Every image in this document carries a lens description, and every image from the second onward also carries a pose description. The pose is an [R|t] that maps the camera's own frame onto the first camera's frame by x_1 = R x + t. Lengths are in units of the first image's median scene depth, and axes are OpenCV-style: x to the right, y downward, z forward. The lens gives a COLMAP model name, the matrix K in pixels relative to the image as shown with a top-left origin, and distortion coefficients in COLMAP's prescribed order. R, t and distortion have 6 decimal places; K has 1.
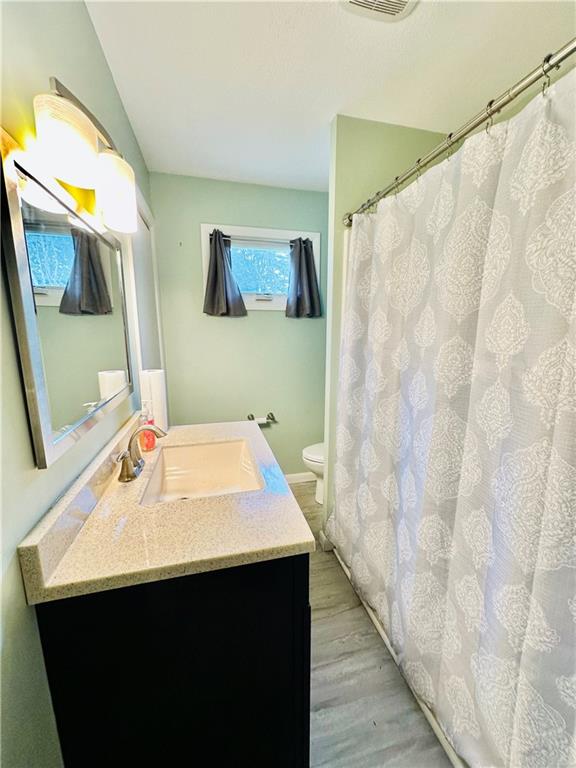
lens RADIAL K [[306.5, 0, 288.0], [0, 306.5, 384.0], [0, 0, 1]] dist [-0.001920, 0.000151]
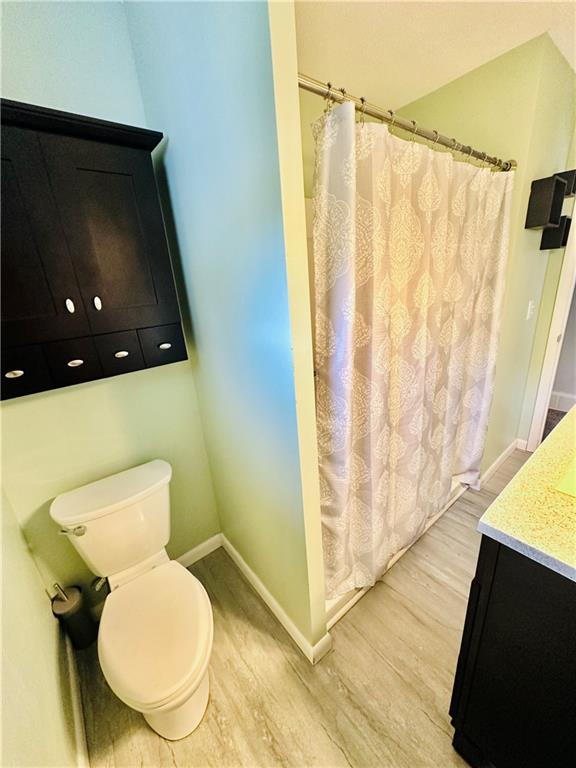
lens RADIAL K [[306.5, 0, 288.0], [0, 306.5, 384.0], [0, 0, 1]] dist [-0.001920, 0.000151]
pose [[-0.408381, -0.266025, 0.873187, -0.415799], [0.234569, 0.893882, 0.382036, -0.373089], [-0.882158, 0.360839, -0.302643, 1.640693]]
